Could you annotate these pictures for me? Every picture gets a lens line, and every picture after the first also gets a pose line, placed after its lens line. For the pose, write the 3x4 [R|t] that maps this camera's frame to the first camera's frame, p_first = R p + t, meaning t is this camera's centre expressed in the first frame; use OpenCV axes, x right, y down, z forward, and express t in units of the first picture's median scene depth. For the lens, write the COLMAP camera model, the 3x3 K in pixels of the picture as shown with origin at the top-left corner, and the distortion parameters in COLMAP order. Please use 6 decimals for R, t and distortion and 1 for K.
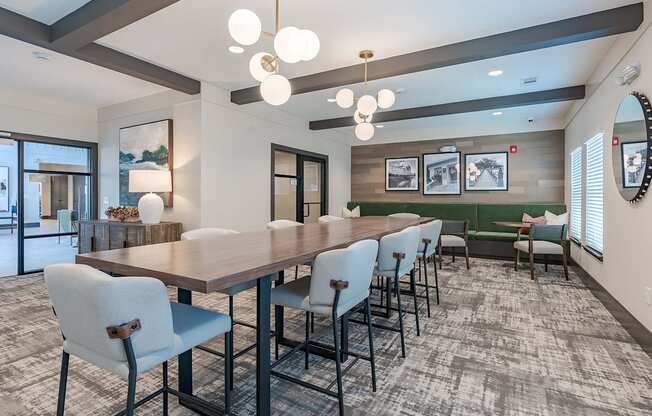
lens RADIAL K [[319.6, 0, 329.7], [0, 319.6, 200.4], [0, 0, 1]] dist [-0.003925, -0.000550]
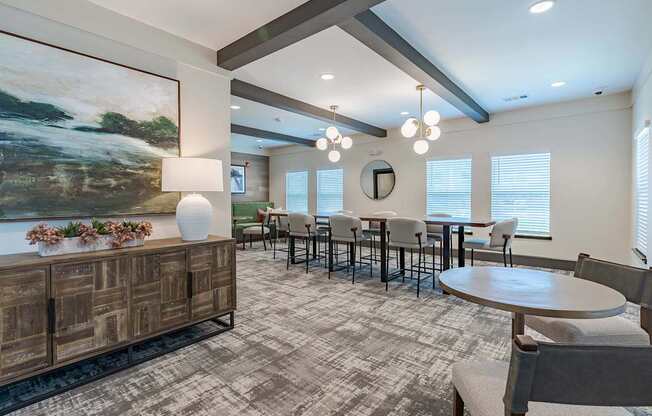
lens RADIAL K [[319.6, 0, 329.7], [0, 319.6, 200.4], [0, 0, 1]] dist [-0.003925, -0.000550]
pose [[0.161794, -0.011128, 0.986762, -1.064944], [0.017291, 0.999815, 0.008440, -0.008311], [-0.986673, 0.015697, 0.161956, 0.567606]]
